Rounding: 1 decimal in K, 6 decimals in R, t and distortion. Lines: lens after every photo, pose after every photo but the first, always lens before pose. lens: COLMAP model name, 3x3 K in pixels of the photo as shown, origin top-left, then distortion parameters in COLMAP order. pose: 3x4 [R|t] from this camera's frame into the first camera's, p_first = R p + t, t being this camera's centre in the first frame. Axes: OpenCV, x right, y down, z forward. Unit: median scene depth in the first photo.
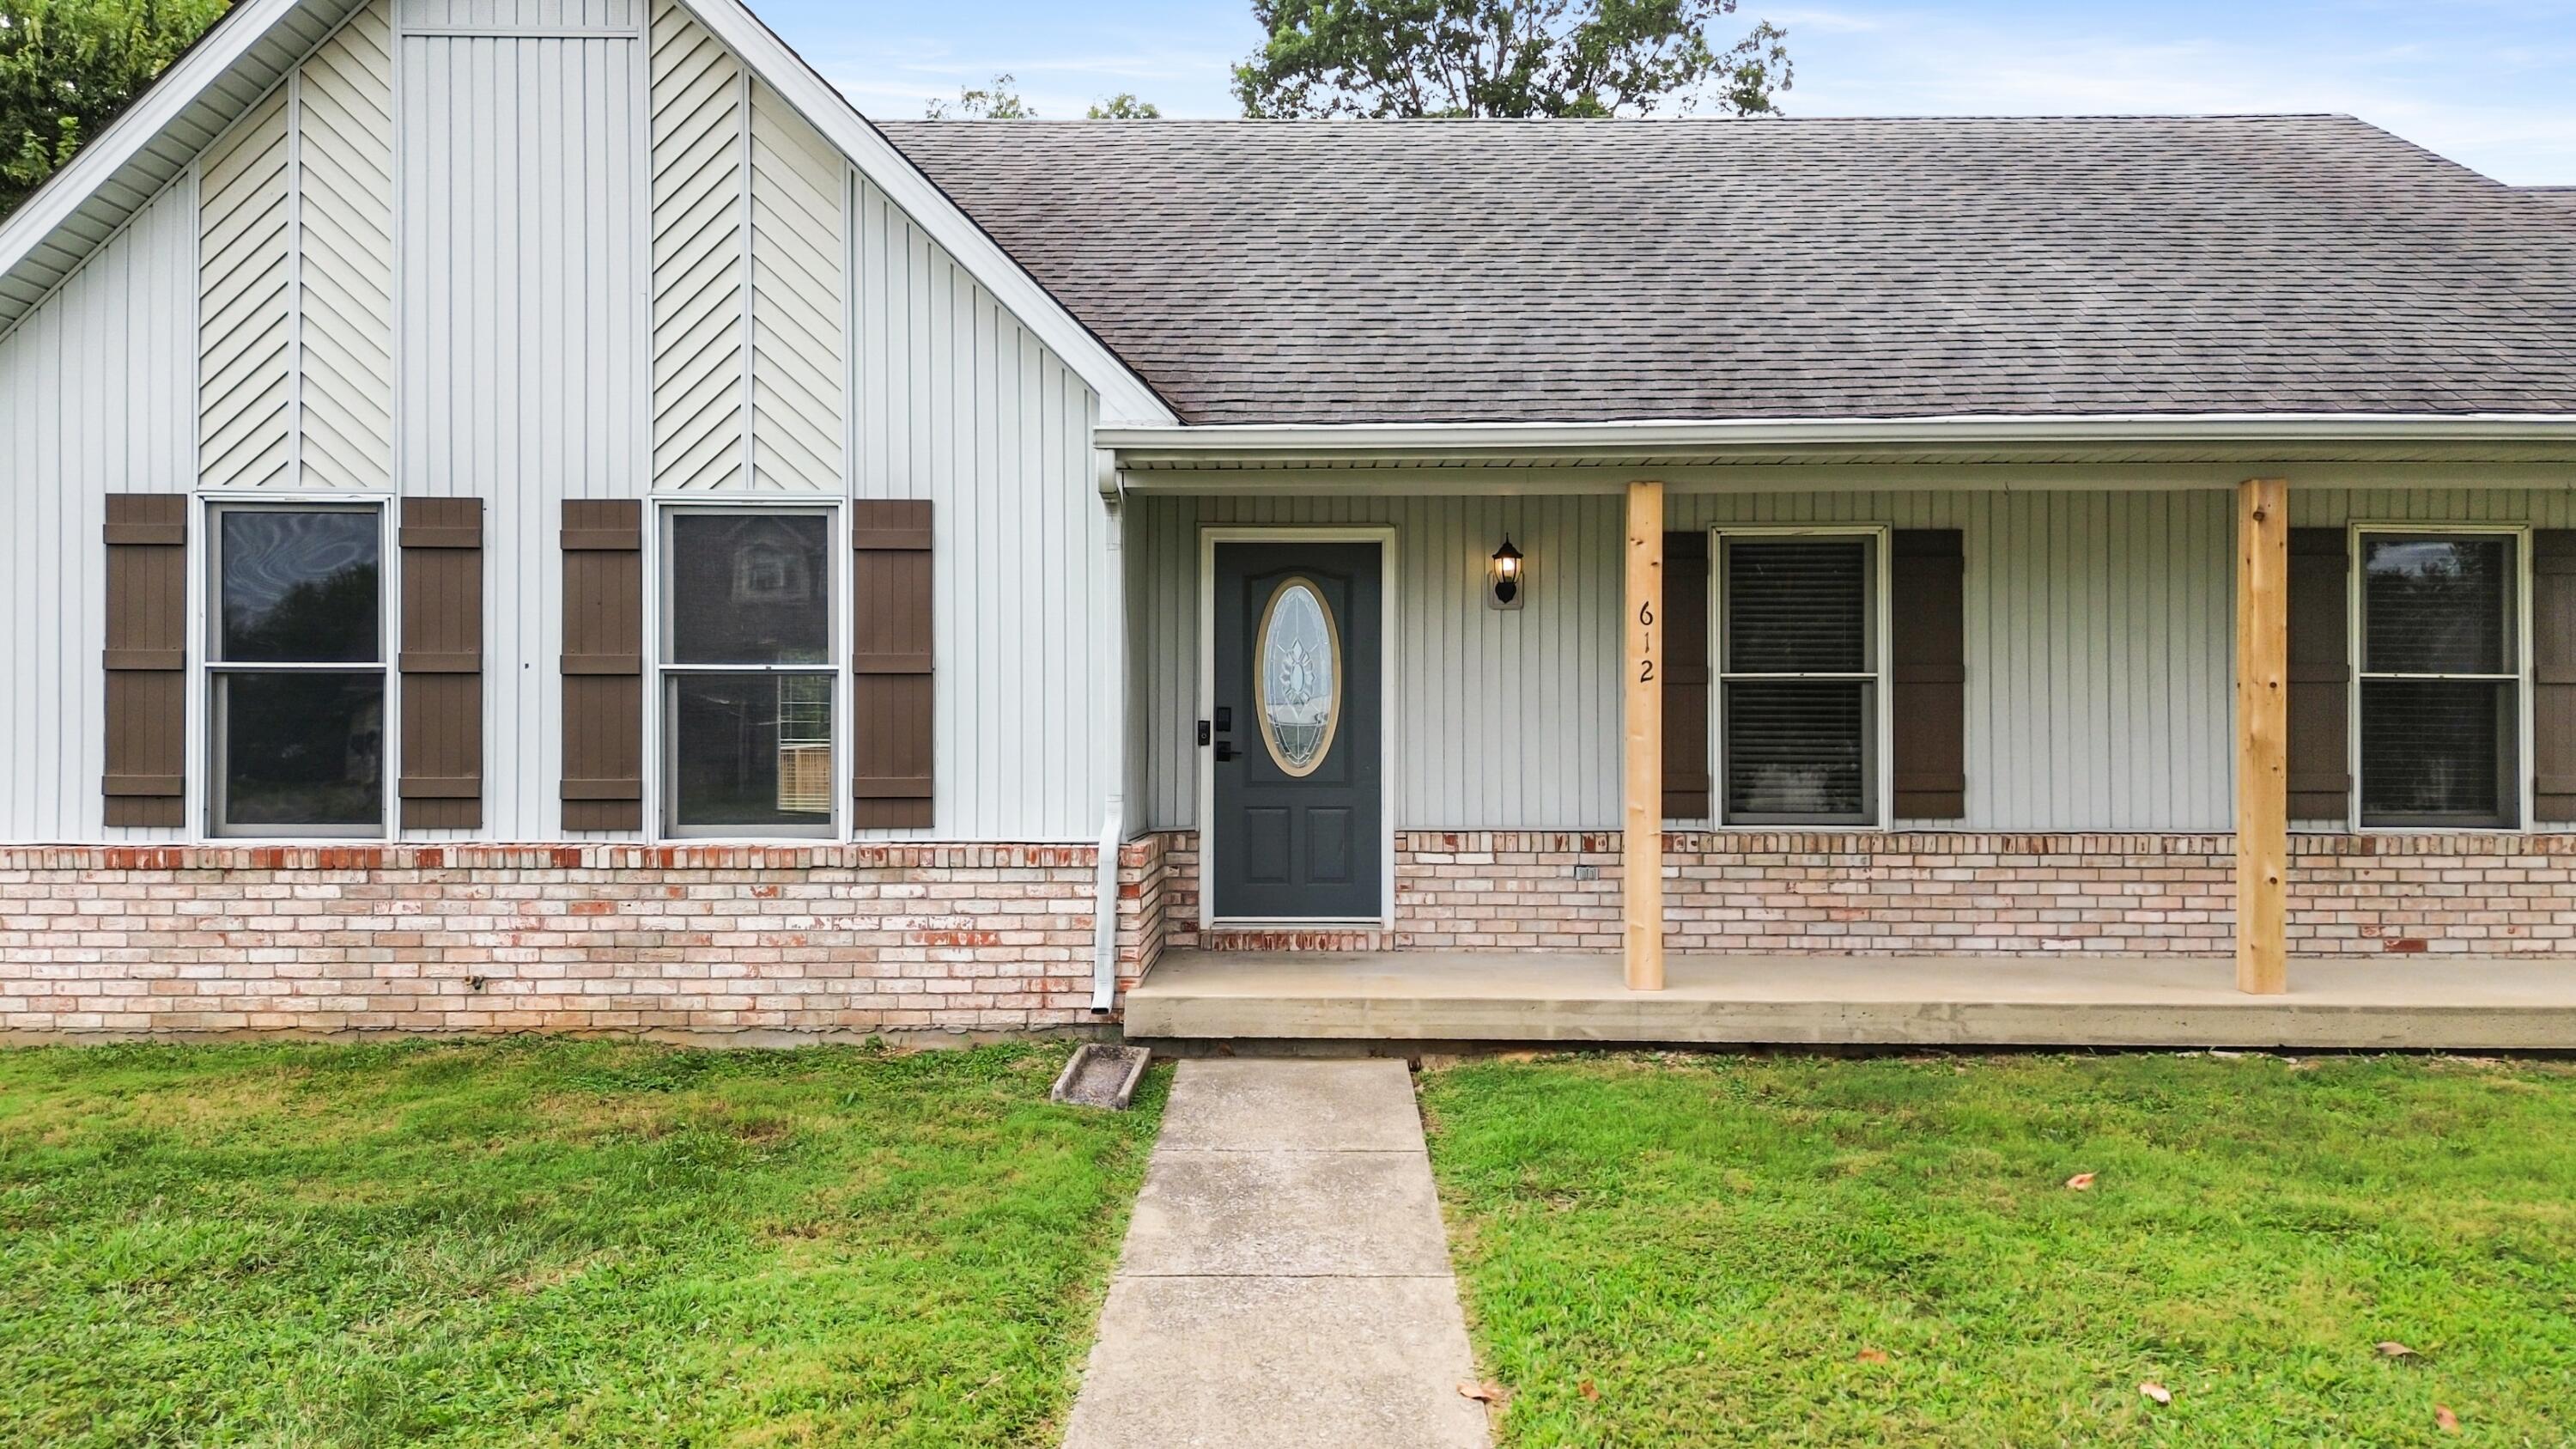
lens RADIAL K [[1830.1, 0, 1288.0], [0, 1830.1, 724.5], [0, 0, 1]] dist [0.062035, -0.093298]
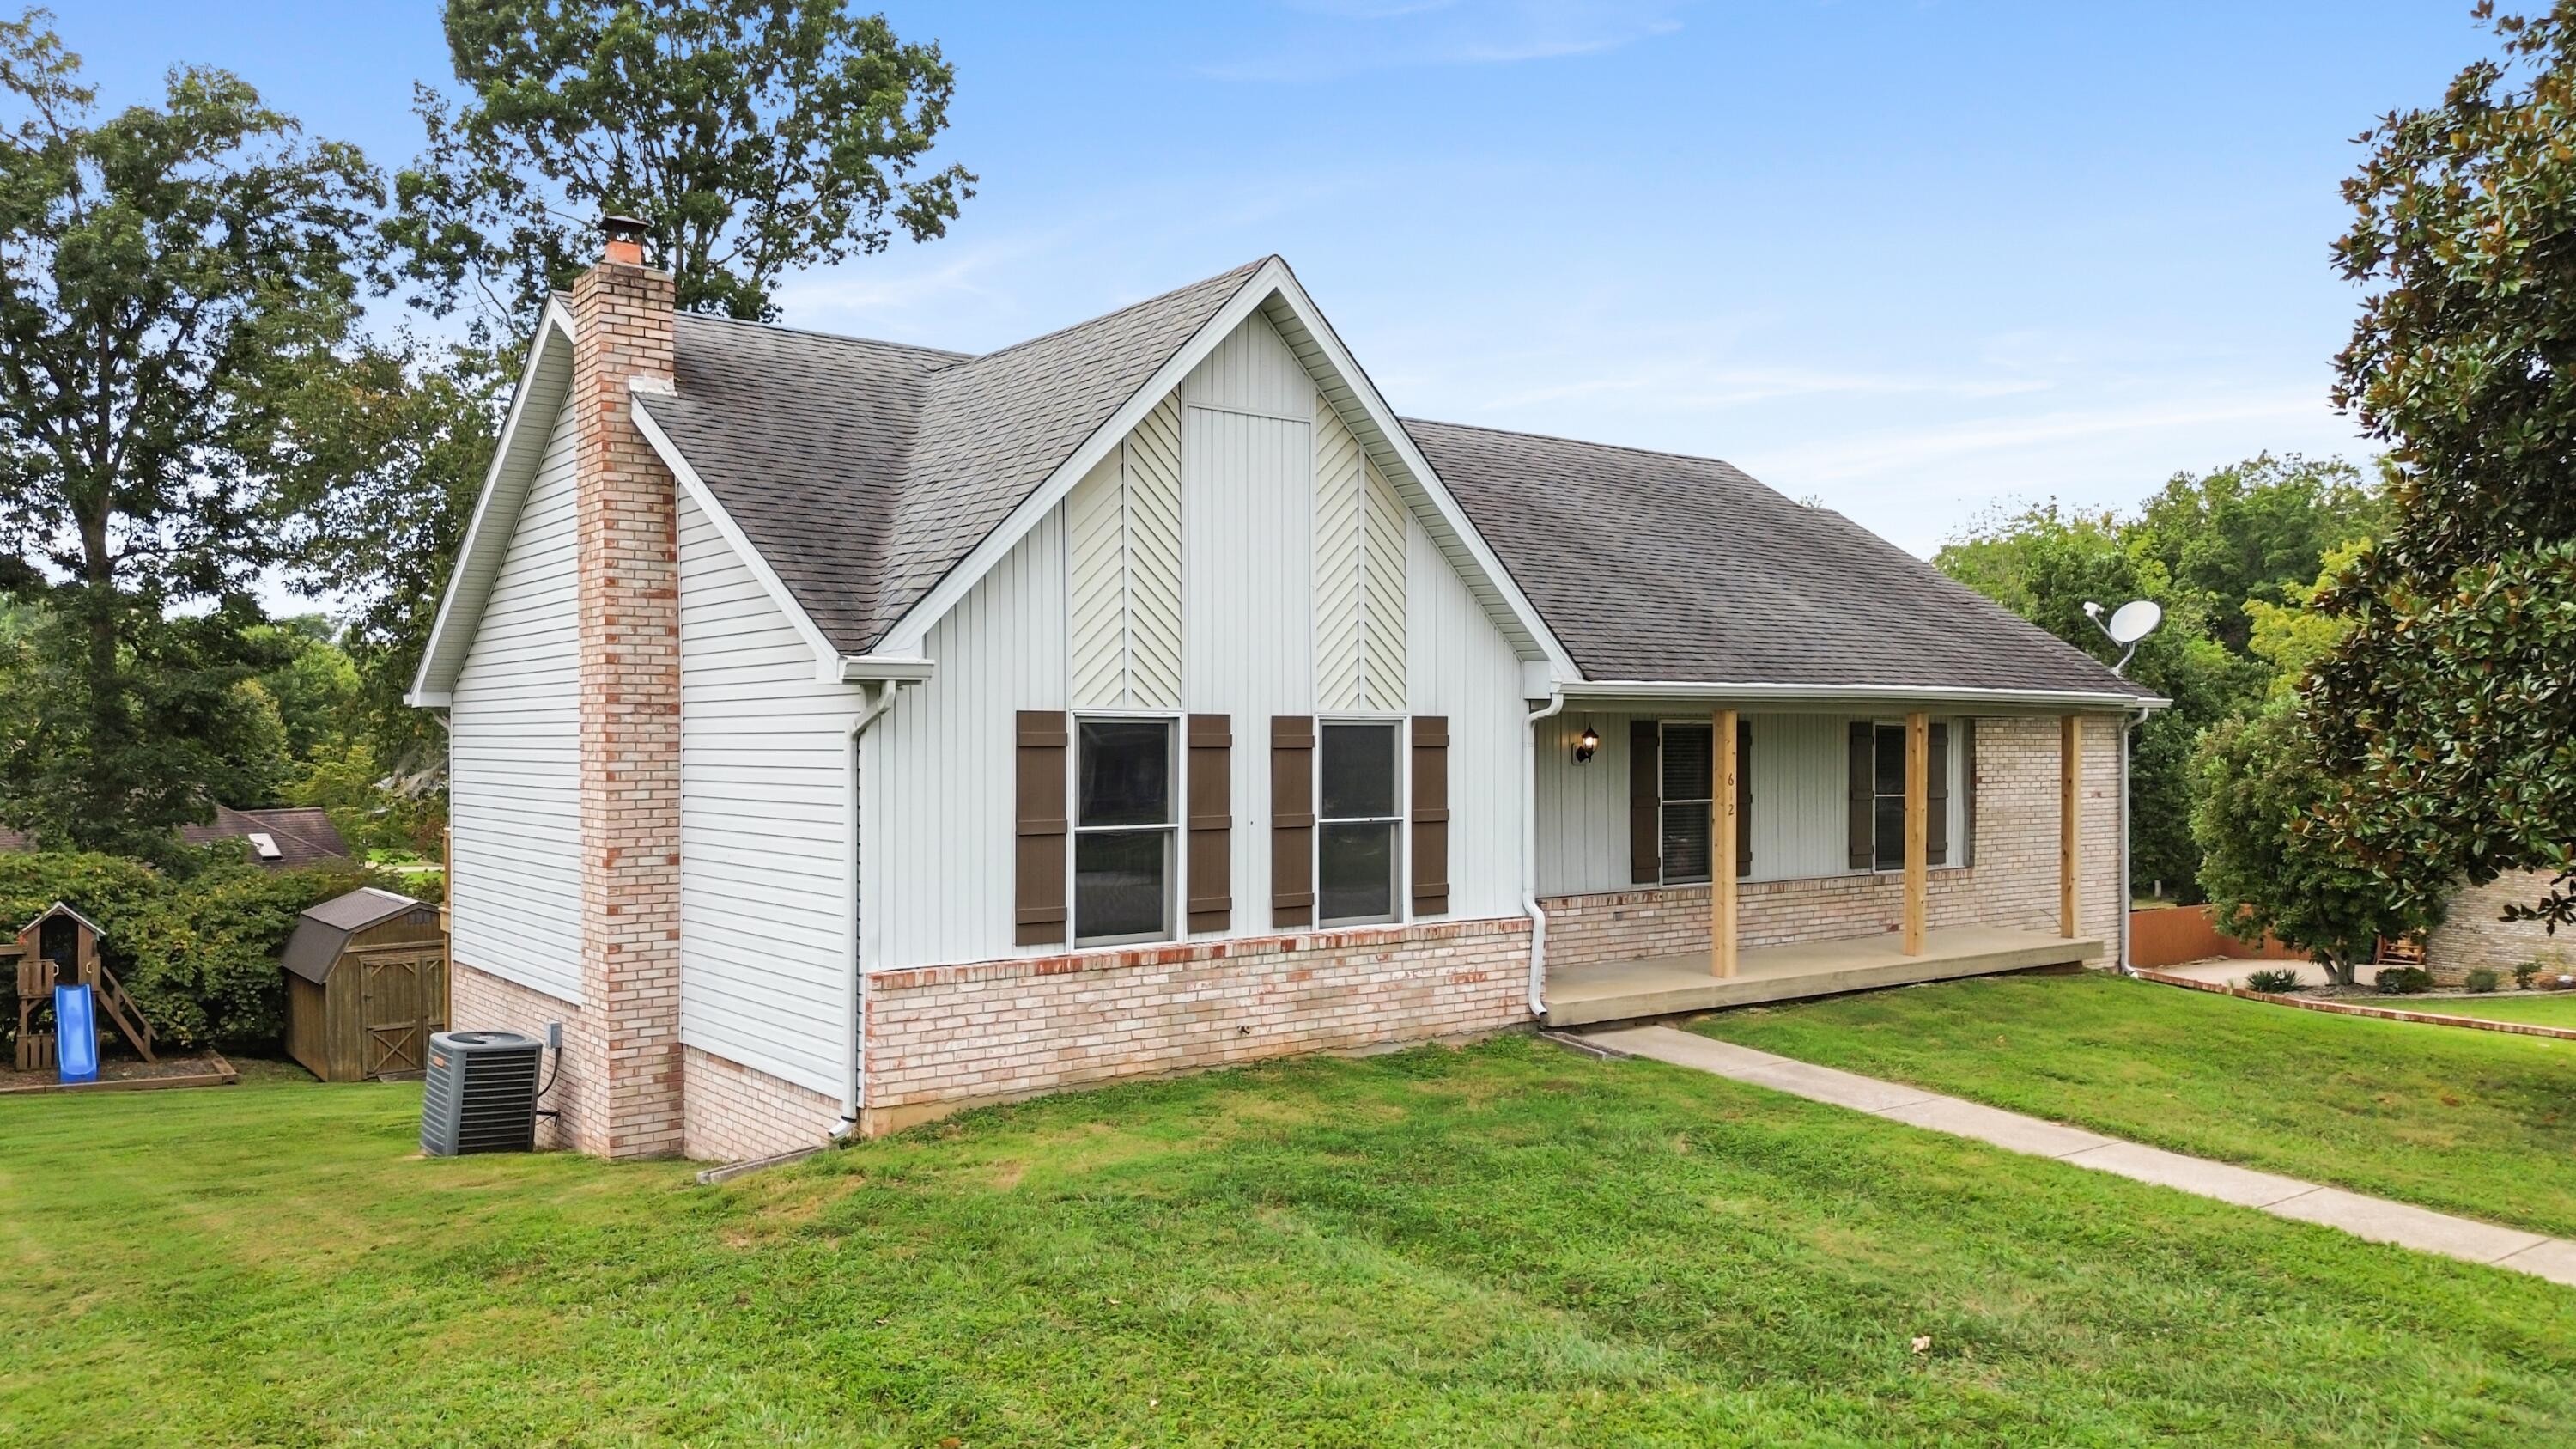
lens RADIAL K [[1830.1, 0, 1288.0], [0, 1830.1, 724.5], [0, 0, 1]] dist [0.062035, -0.093298]
pose [[0.801346, 0.003552, 0.598190, -1.324841], [-0.000169, 0.999984, -0.005711, -0.107101], [-0.598201, 0.004475, 0.801334, -0.253342]]
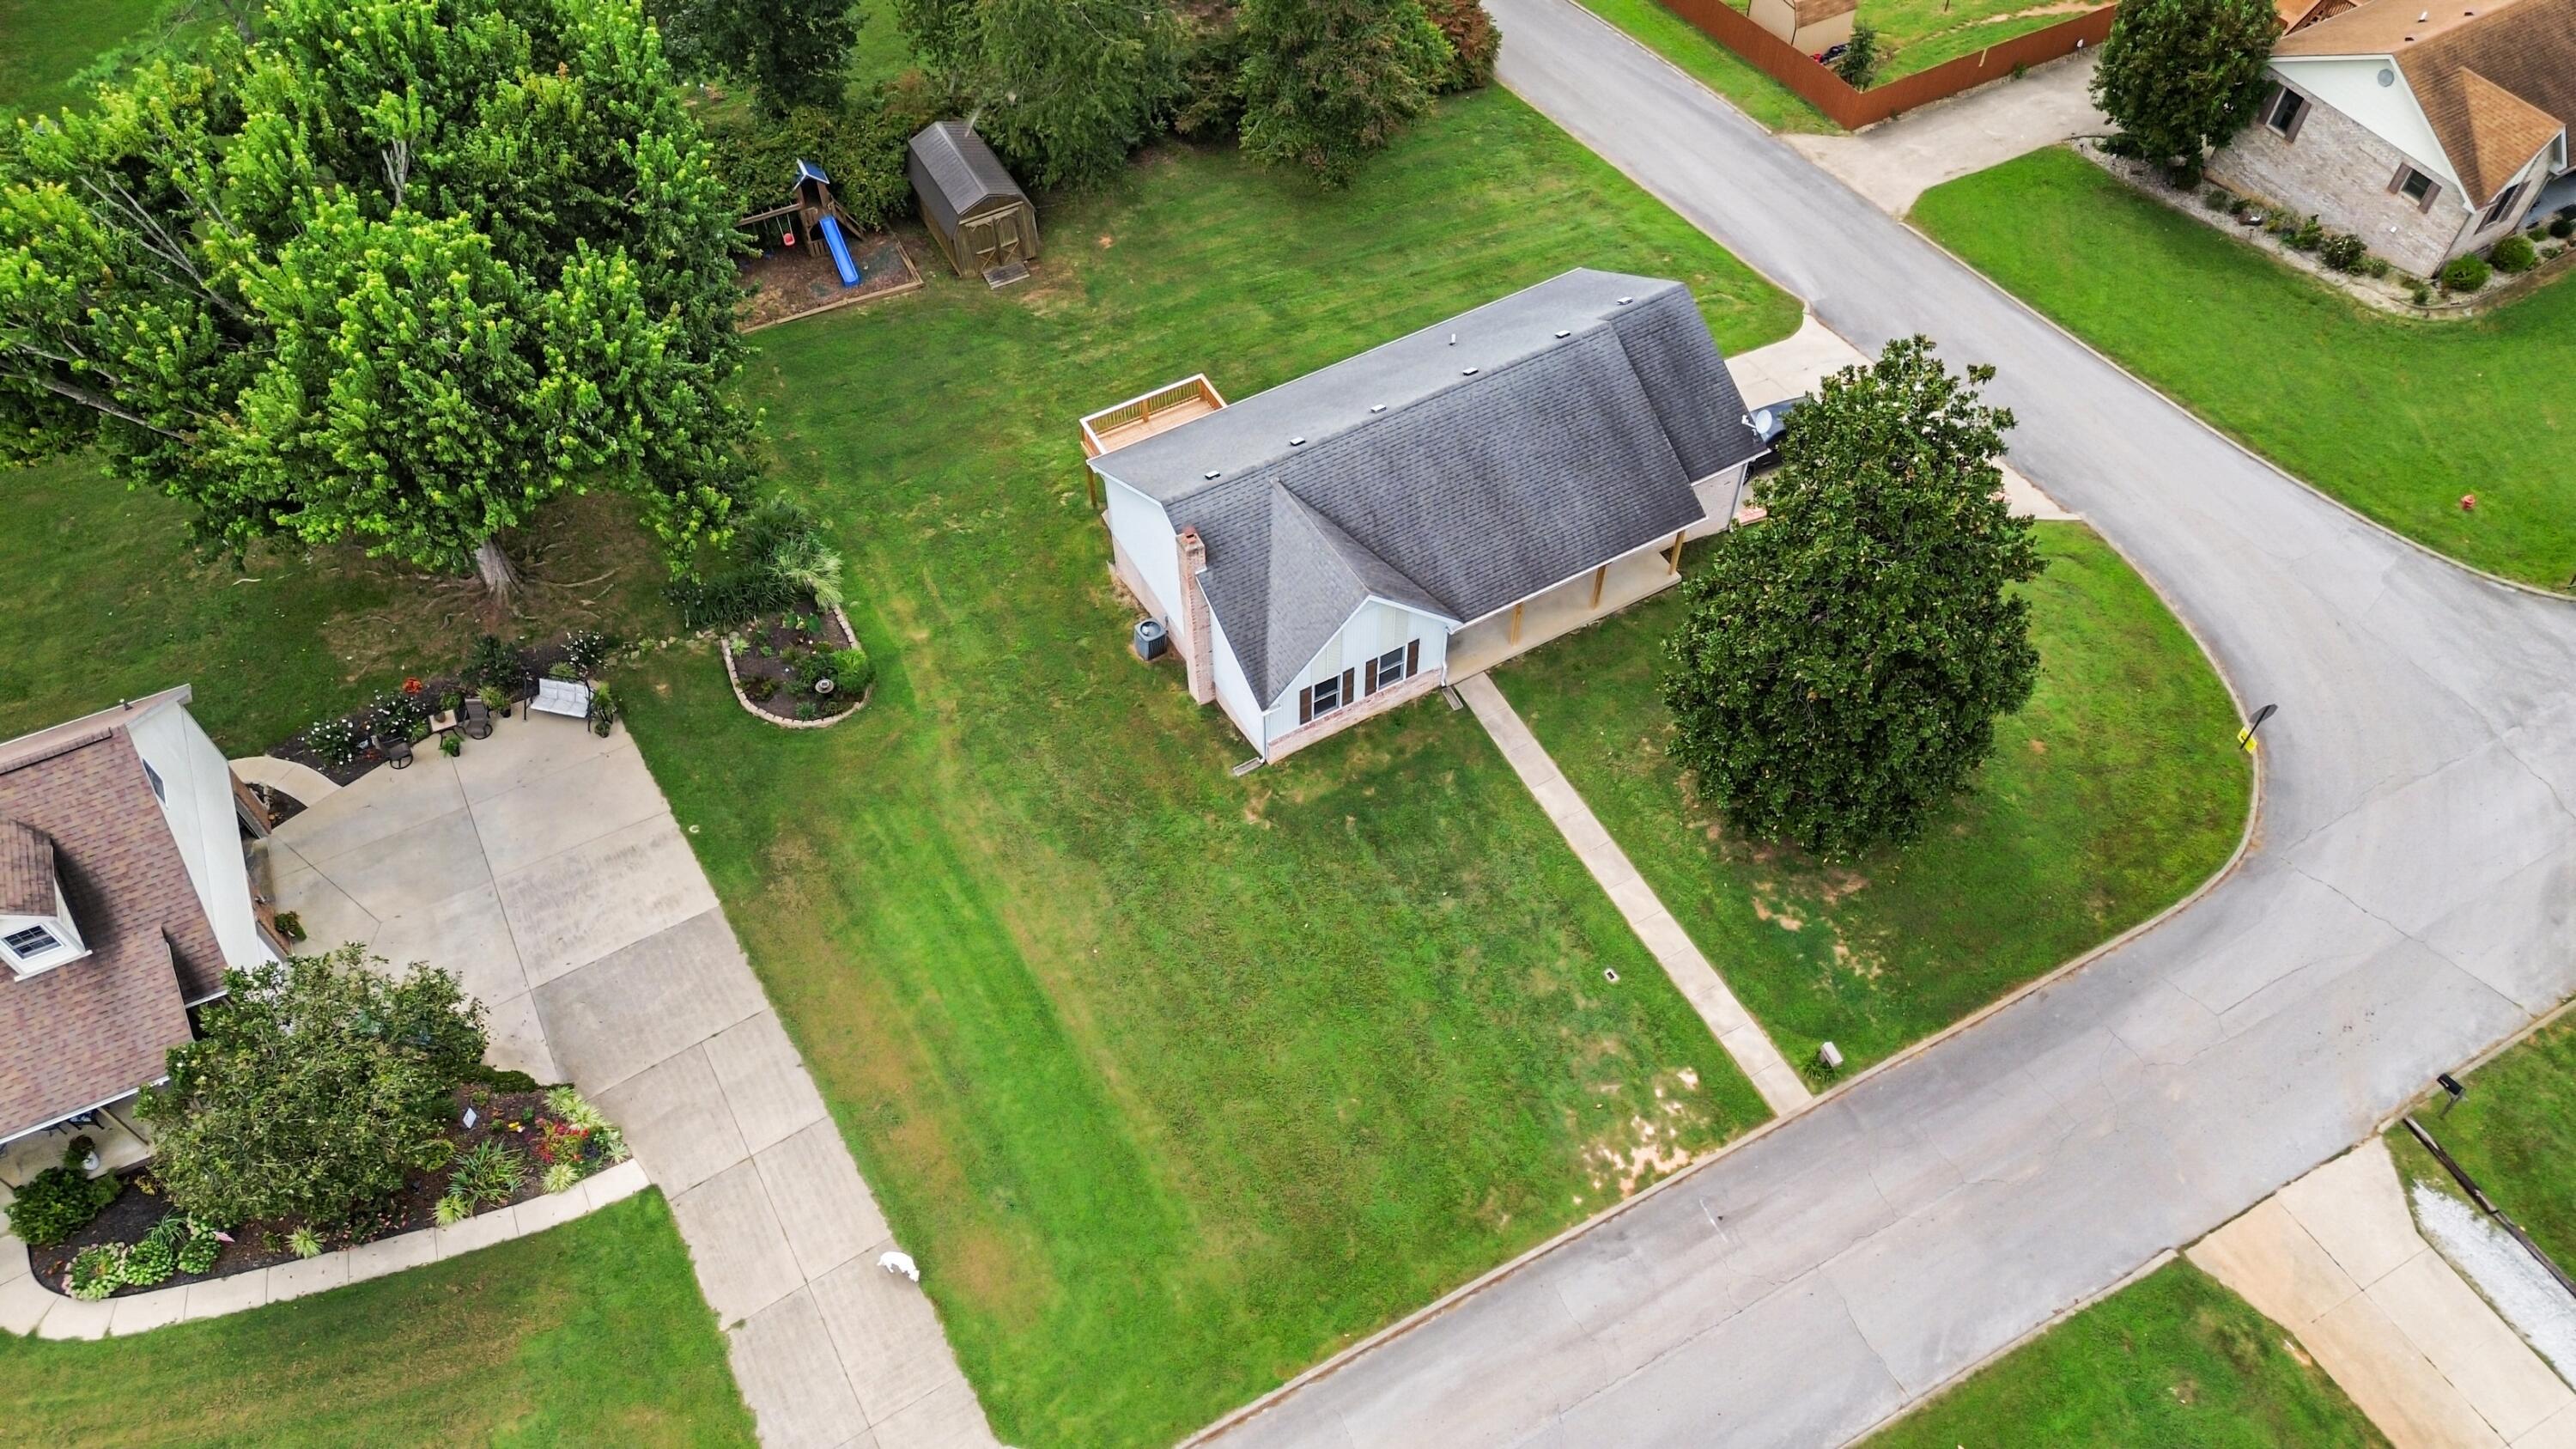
lens RADIAL K [[1830.1, 0, 1288.0], [0, 1830.1, 724.5], [0, 0, 1]] dist [0.062035, -0.093298]
pose [[0.881943, -0.374371, 0.286398, -2.394224], [0.007290, 0.618364, 0.785858, -4.648467], [-0.471300, -0.690994, 0.548091, -2.254241]]
